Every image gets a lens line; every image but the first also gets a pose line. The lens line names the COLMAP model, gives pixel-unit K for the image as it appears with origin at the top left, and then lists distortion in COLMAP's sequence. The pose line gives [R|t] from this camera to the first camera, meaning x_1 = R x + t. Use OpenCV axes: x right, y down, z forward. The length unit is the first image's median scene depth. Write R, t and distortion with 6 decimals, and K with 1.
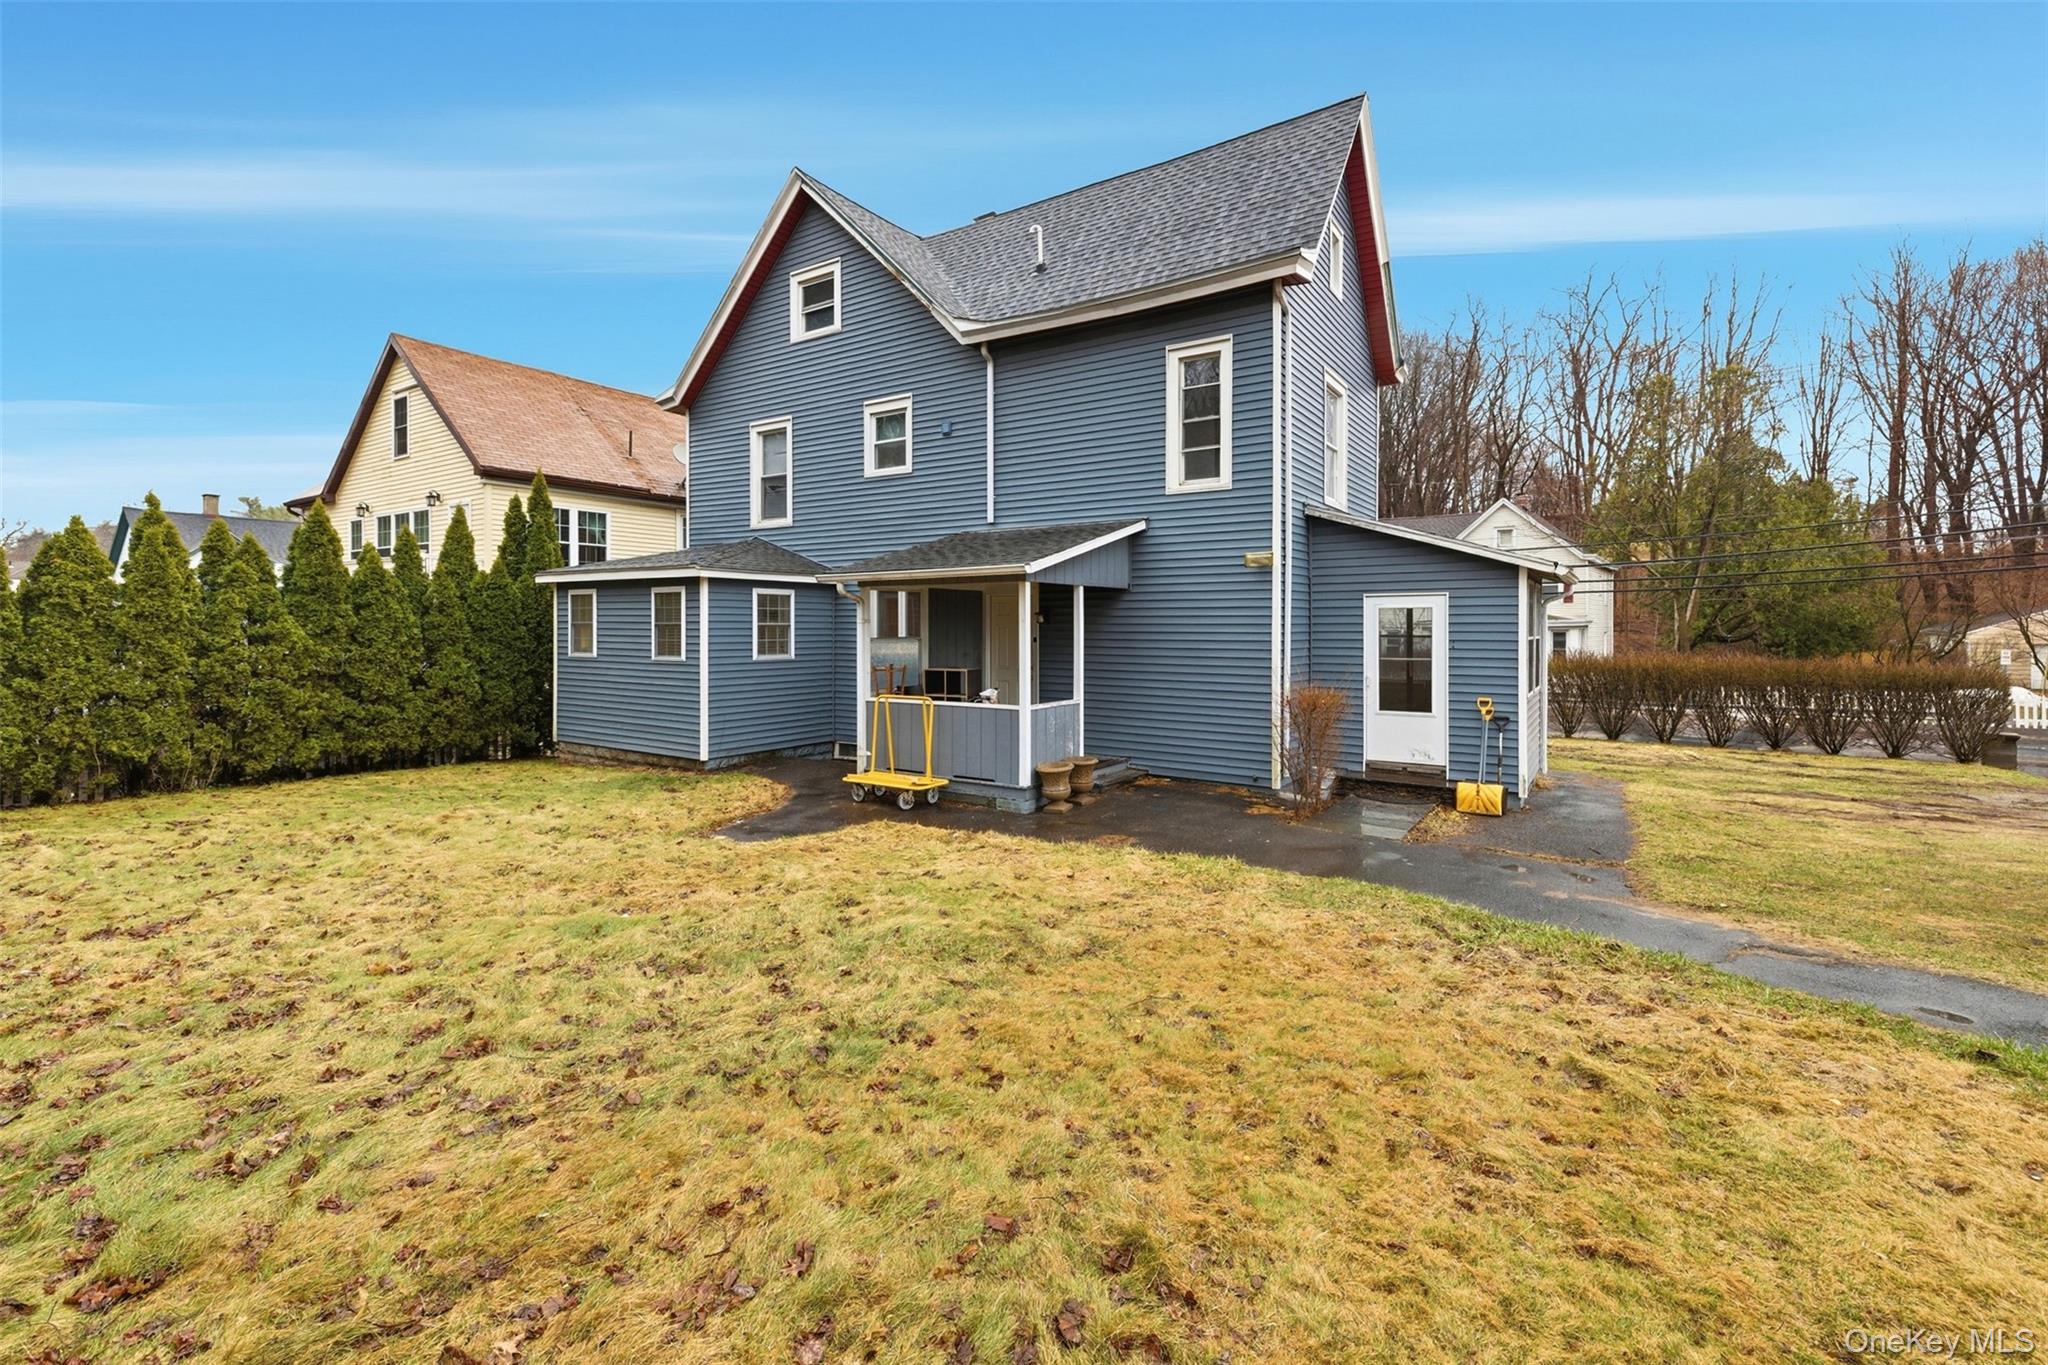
lens RADIAL K [[887.4, 0, 1025.6], [0, 887.4, 623.4], [0, 0, 1]] dist [0.001037, 0.000081]
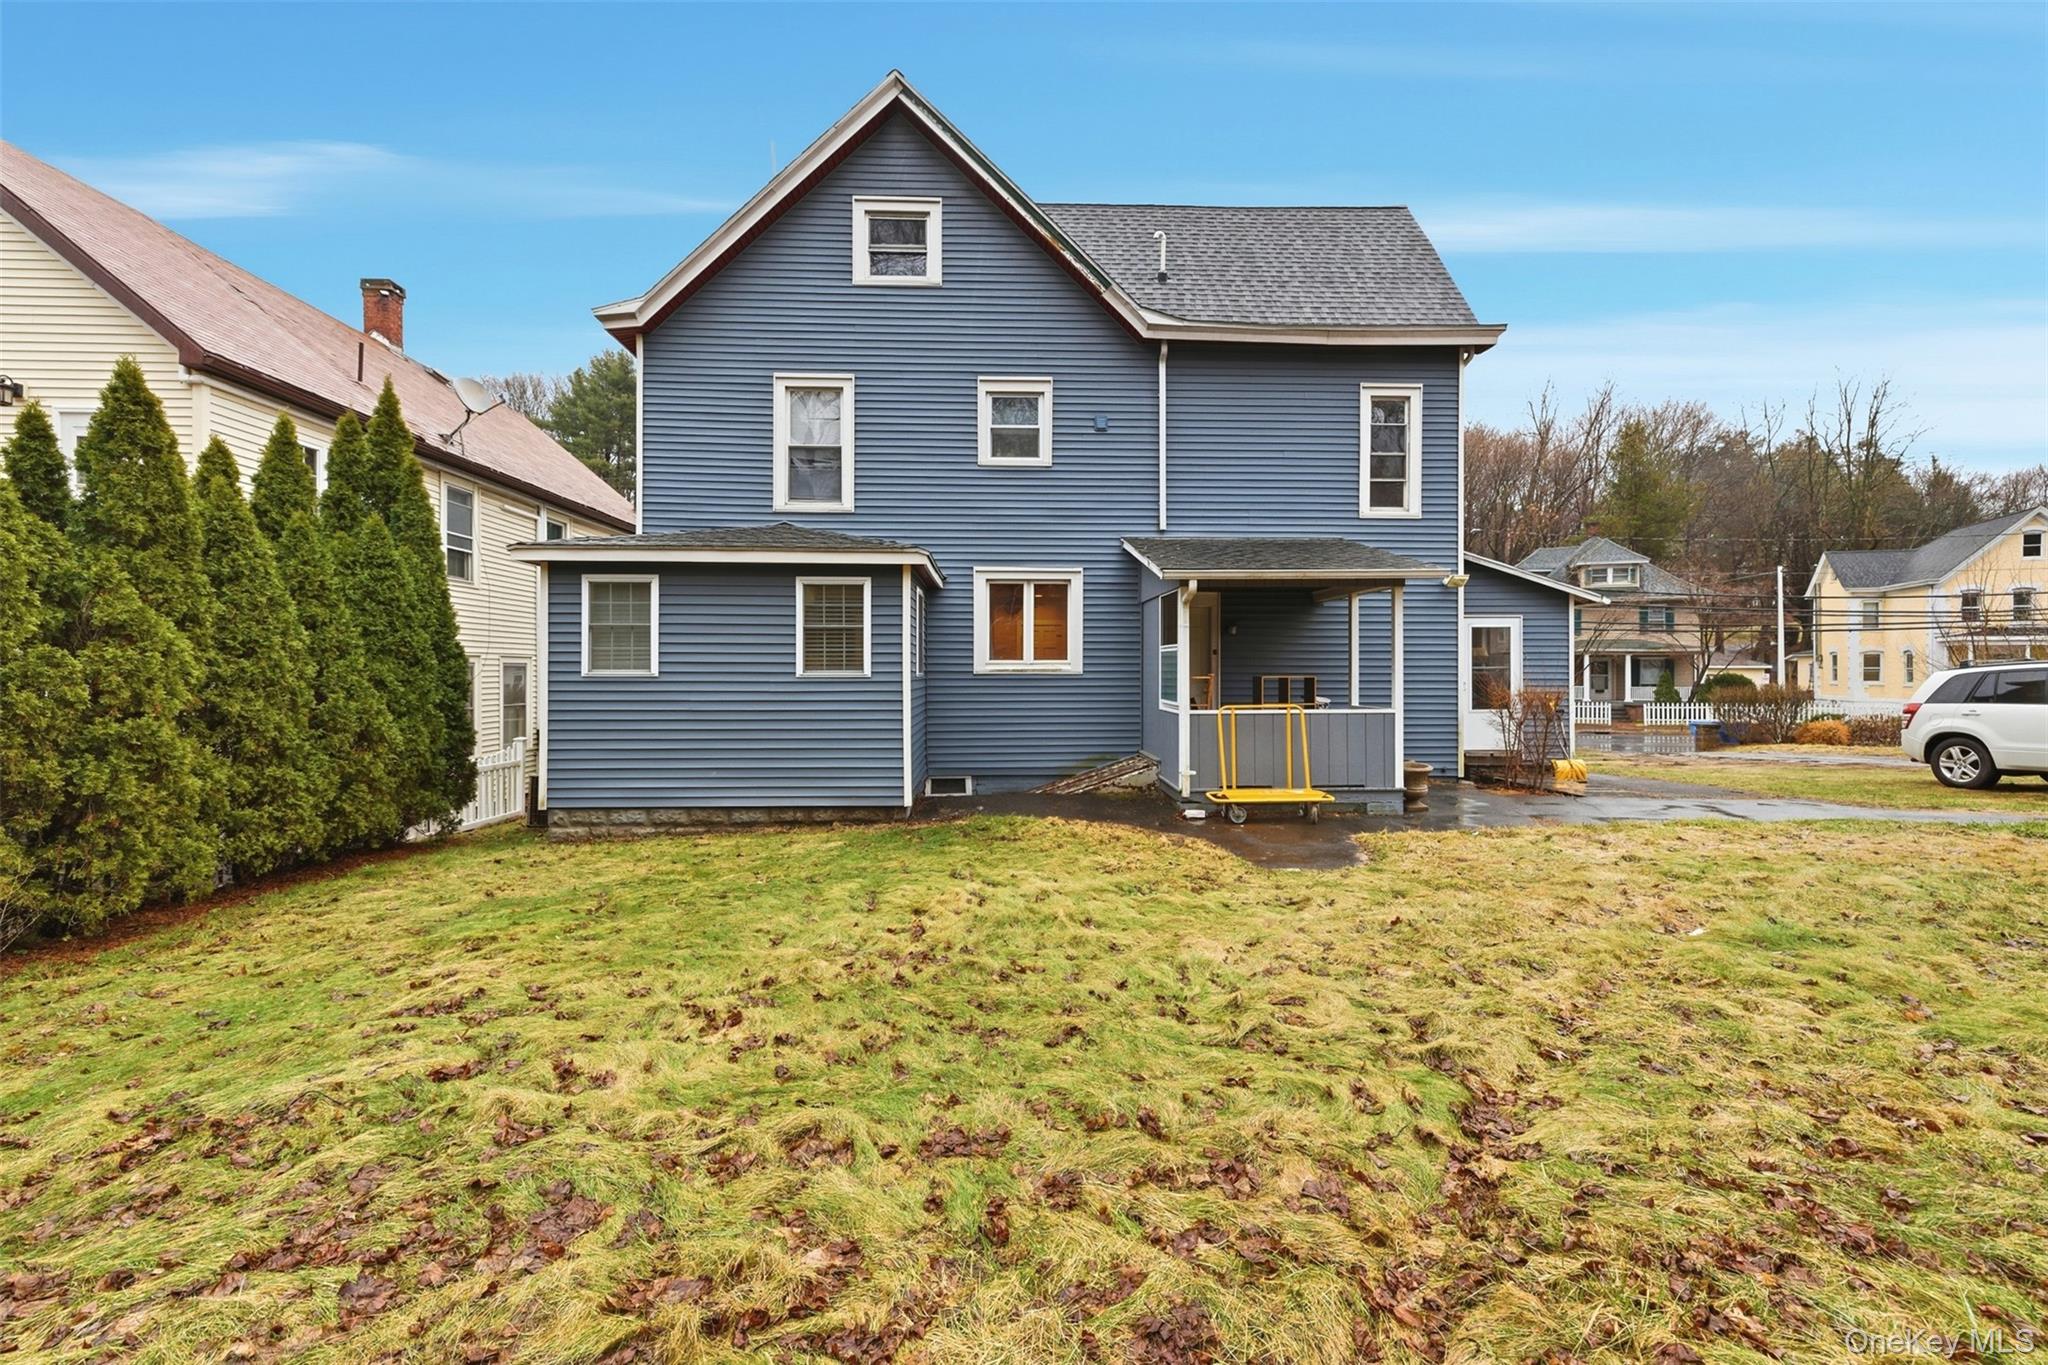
lens RADIAL K [[870.6, 0, 1021.9], [0, 870.6, 659.6], [0, 0, 1]] dist [-0.001724, -0.000242]
pose [[0.810345, 0.005744, 0.585924, -0.671121], [-0.001448, 0.999969, -0.007800, 0.031516], [-0.585951, 0.005472, 0.810328, 0.313427]]
